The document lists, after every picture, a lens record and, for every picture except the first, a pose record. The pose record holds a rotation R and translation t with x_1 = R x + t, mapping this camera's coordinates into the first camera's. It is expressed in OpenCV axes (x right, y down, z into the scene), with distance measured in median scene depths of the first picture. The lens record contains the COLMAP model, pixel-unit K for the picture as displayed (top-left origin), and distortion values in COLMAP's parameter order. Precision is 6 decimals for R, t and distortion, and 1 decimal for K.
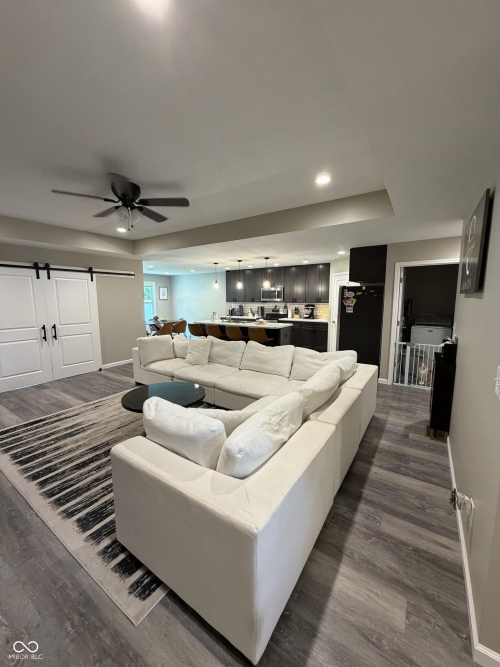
lens RADIAL K [[265.0, 0, 249.6], [0, 265.0, 331.8], [0, 0, 1]] dist [0.000399, -0.000217]
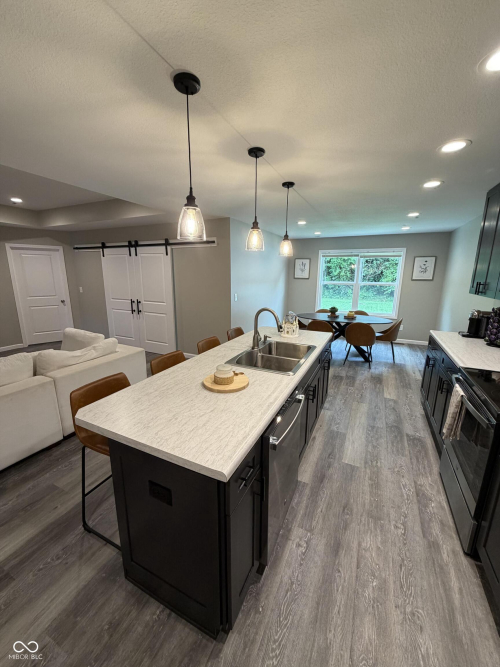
lens RADIAL K [[265.0, 0, 249.6], [0, 265.0, 331.8], [0, 0, 1]] dist [0.000399, -0.000217]
pose [[0.146416, 0.221947, -0.964003, 0.293469], [-0.135757, 0.969793, 0.202661, -0.139890], [0.979863, 0.101198, 0.172125, 0.995297]]
